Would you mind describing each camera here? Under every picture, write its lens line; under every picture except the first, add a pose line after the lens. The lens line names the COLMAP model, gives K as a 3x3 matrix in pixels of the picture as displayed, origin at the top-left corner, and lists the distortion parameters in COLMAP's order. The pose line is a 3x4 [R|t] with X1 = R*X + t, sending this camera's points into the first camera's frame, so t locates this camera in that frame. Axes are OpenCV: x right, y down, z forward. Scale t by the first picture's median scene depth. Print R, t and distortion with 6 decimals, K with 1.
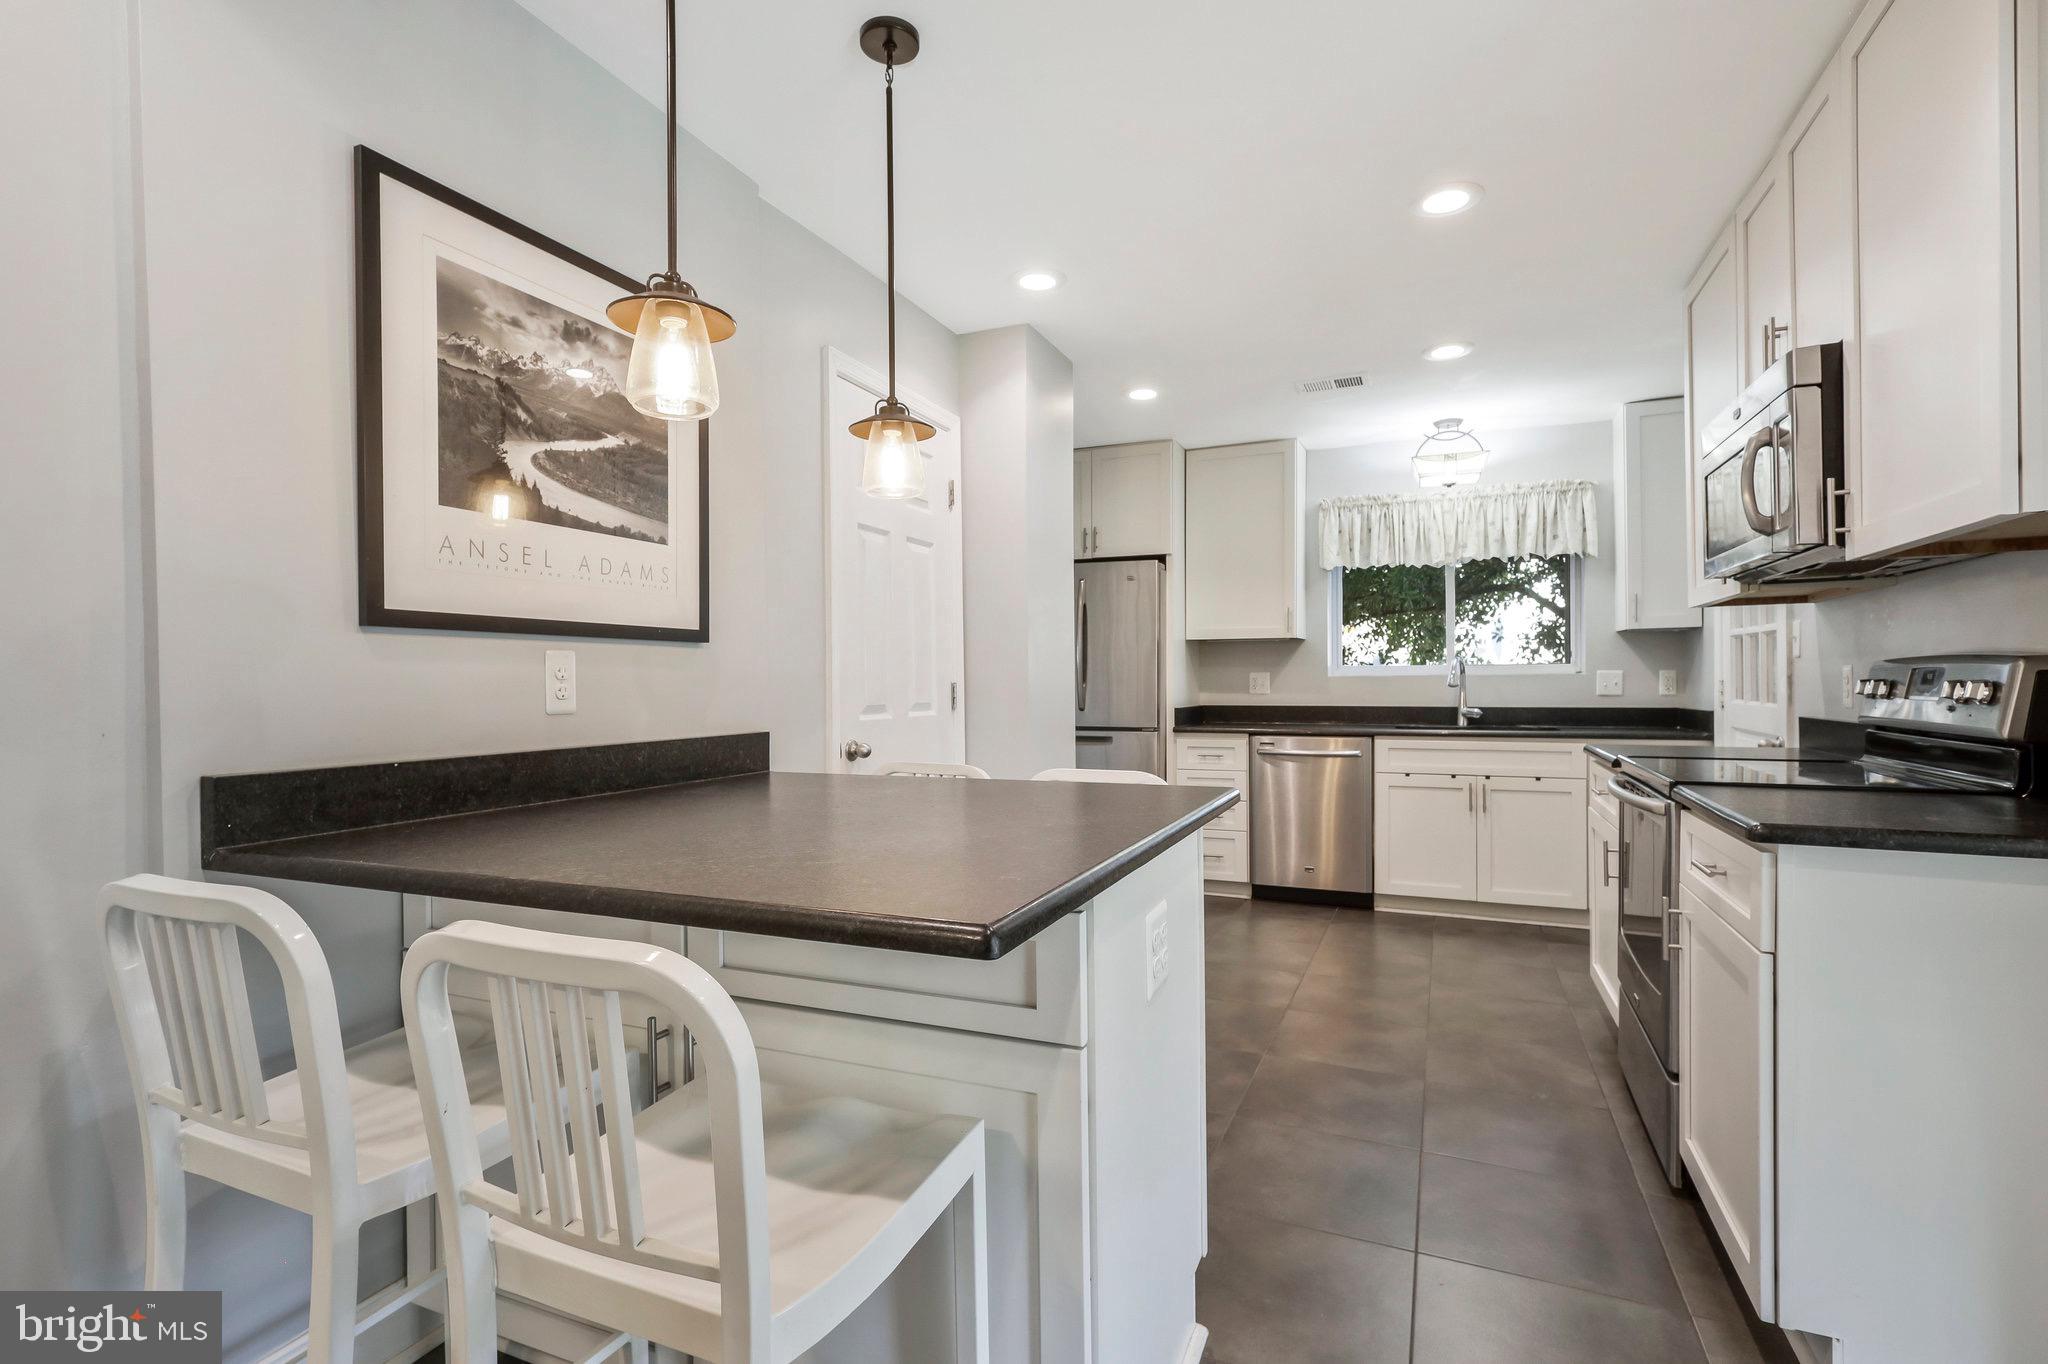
lens RADIAL K [[947.2, 0, 1019.6], [0, 947.2, 686.6], [0, 0, 1]] dist [0.000307, 0.000518]
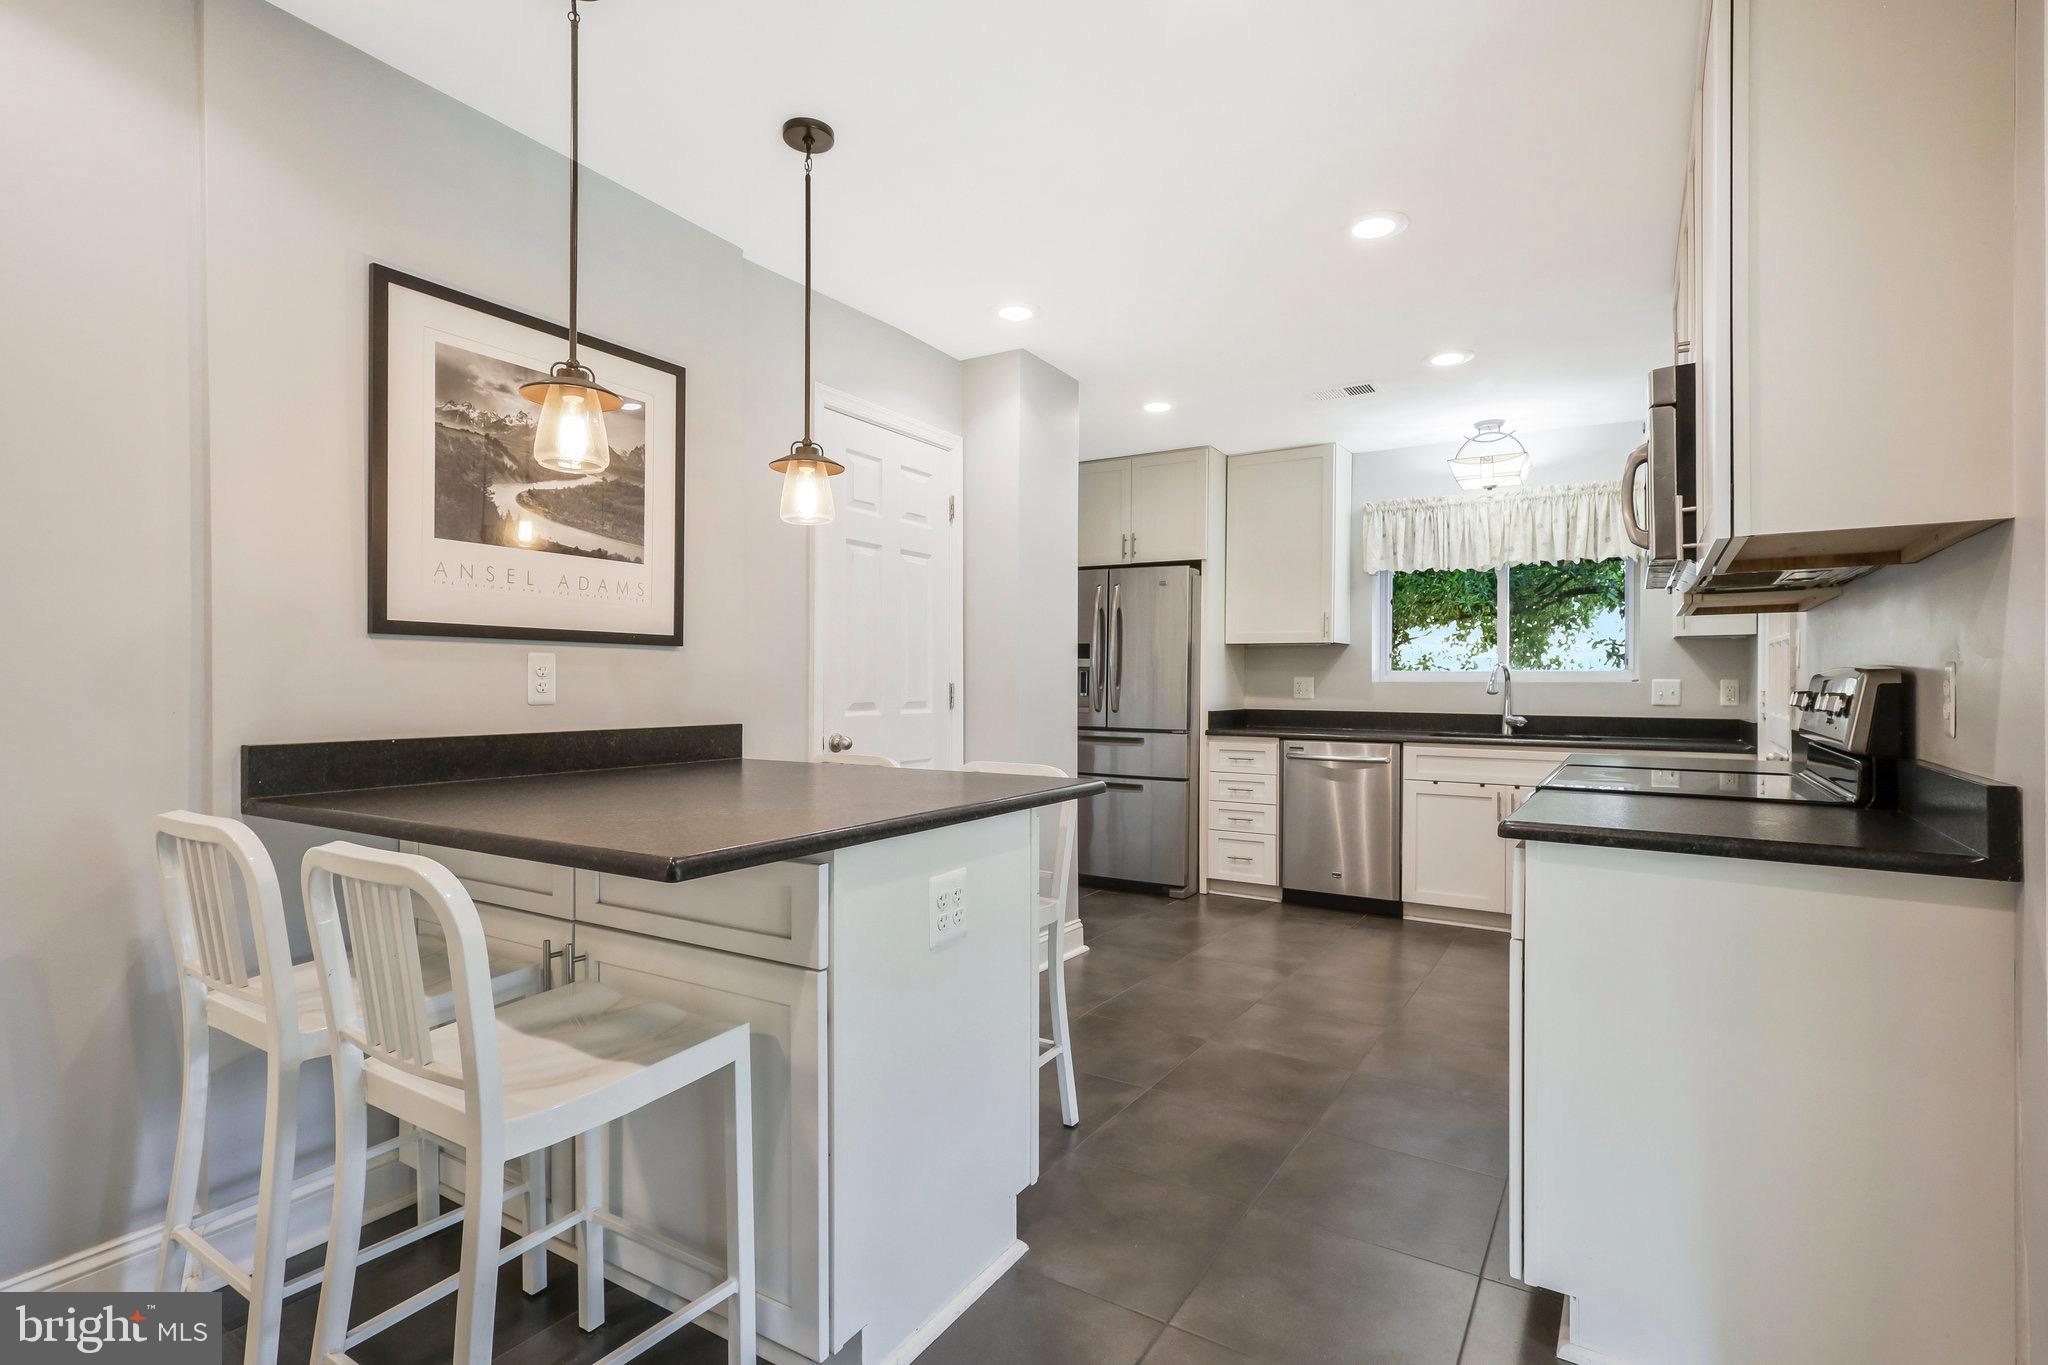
lens RADIAL K [[966.6, 0, 1017.3], [0, 966.6, 686.0], [0, 0, 1]] dist [0.001322, 0.001985]
pose [[0.989555, 0.012940, -0.143574, 0.133382], [-0.013199, 0.999913, -0.000850, -0.000947], [0.143551, 0.002736, 0.989639, -0.065151]]
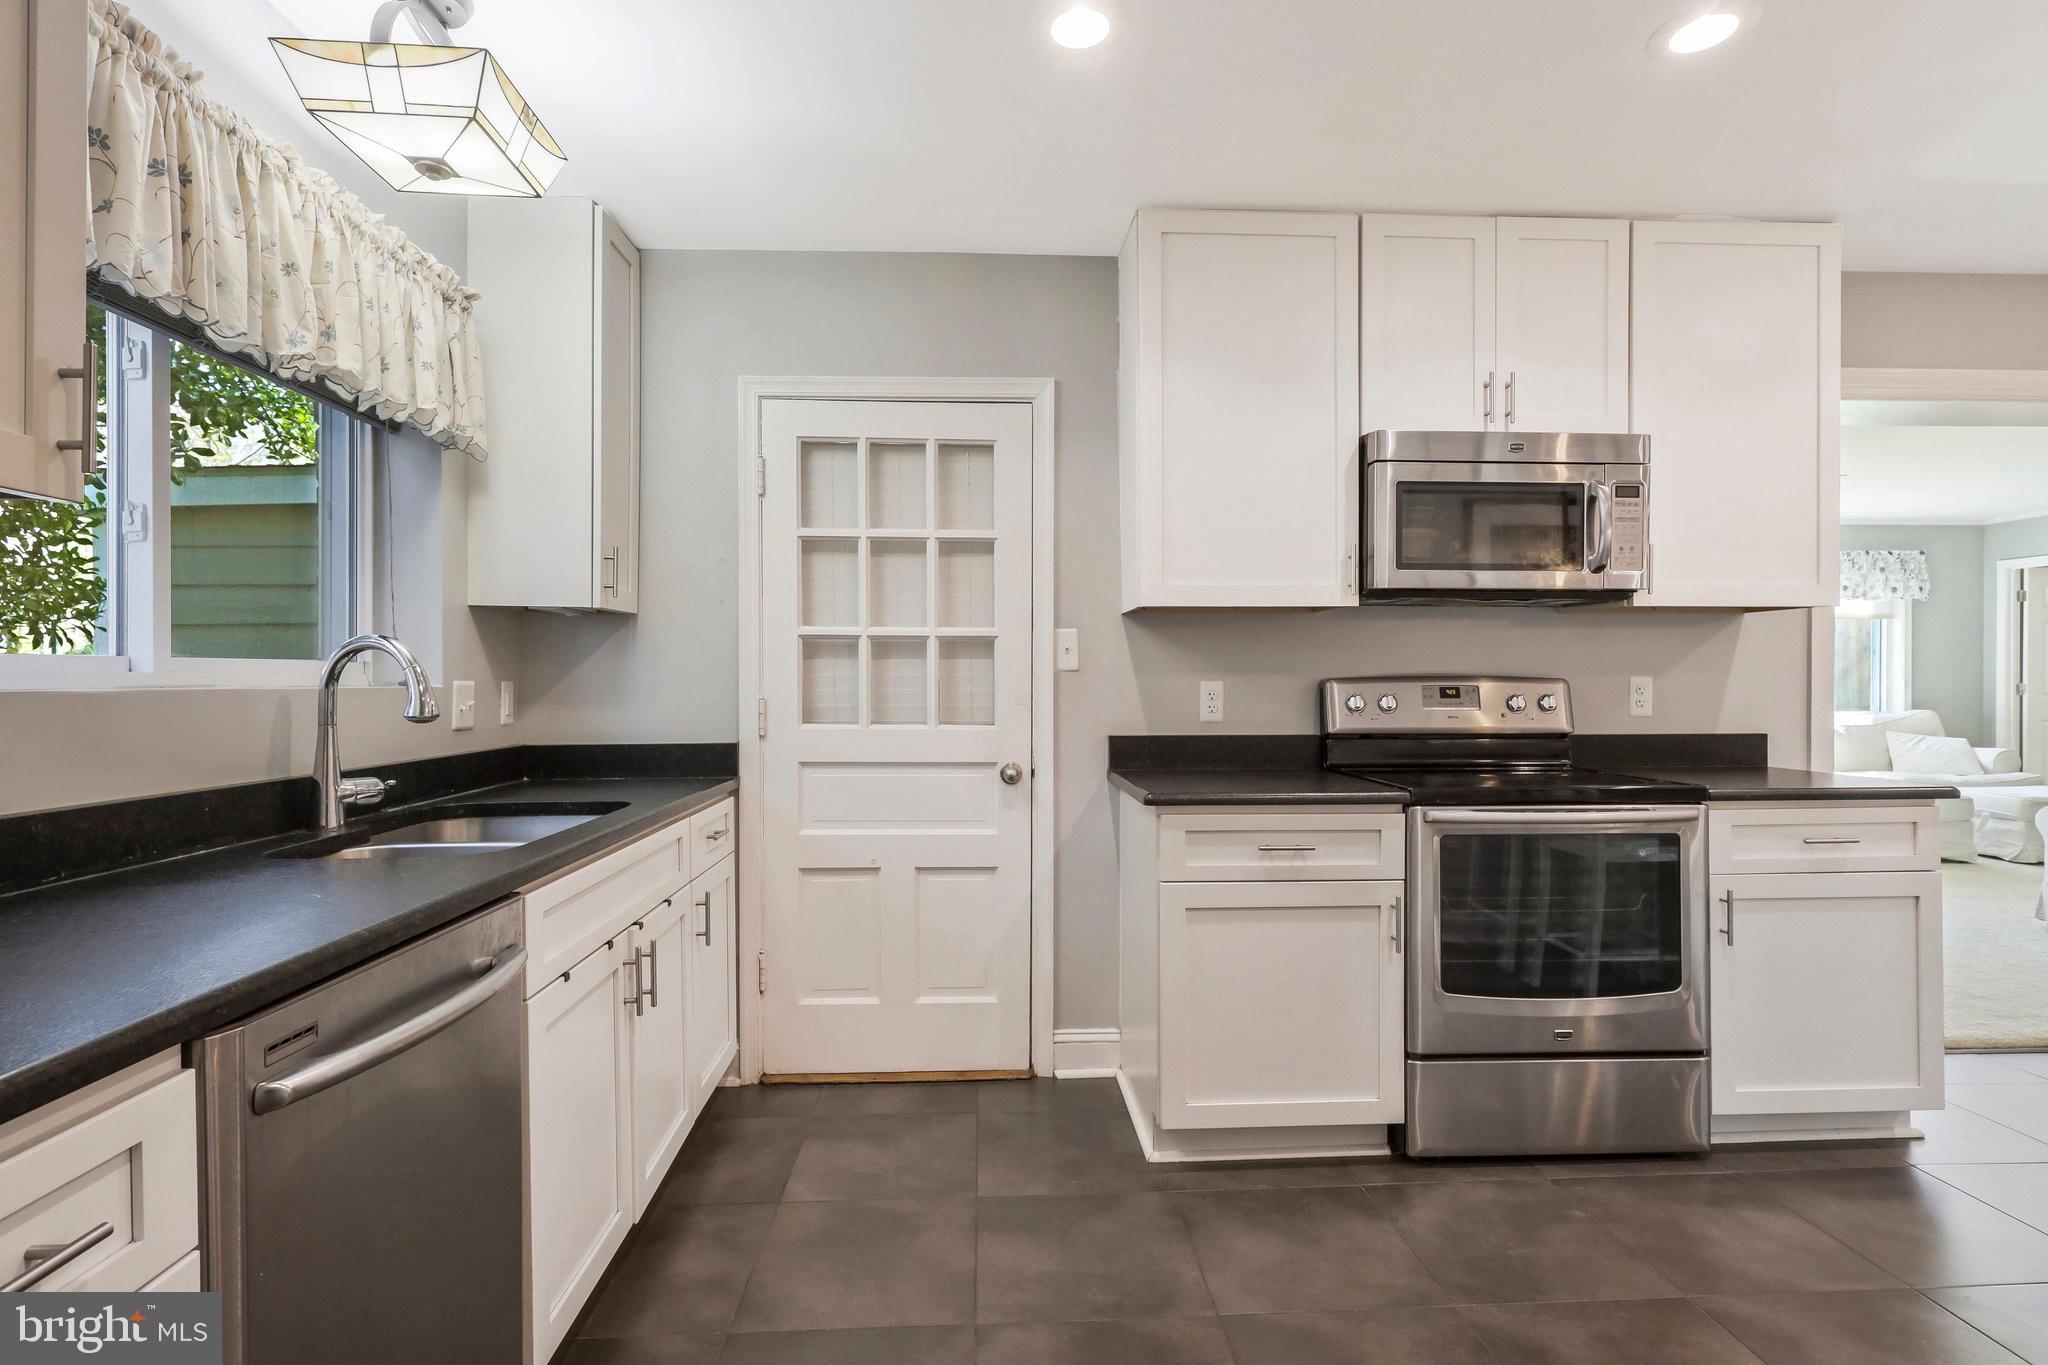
lens RADIAL K [[966.6, 0, 1017.3], [0, 966.6, 686.0], [0, 0, 1]] dist [0.001322, 0.001985]
pose [[-0.452687, 0.007507, 0.891638, 0.022037], [0.011074, 0.999935, -0.002797, -0.011383], [-0.891601, 0.008608, -0.452740, 1.108253]]
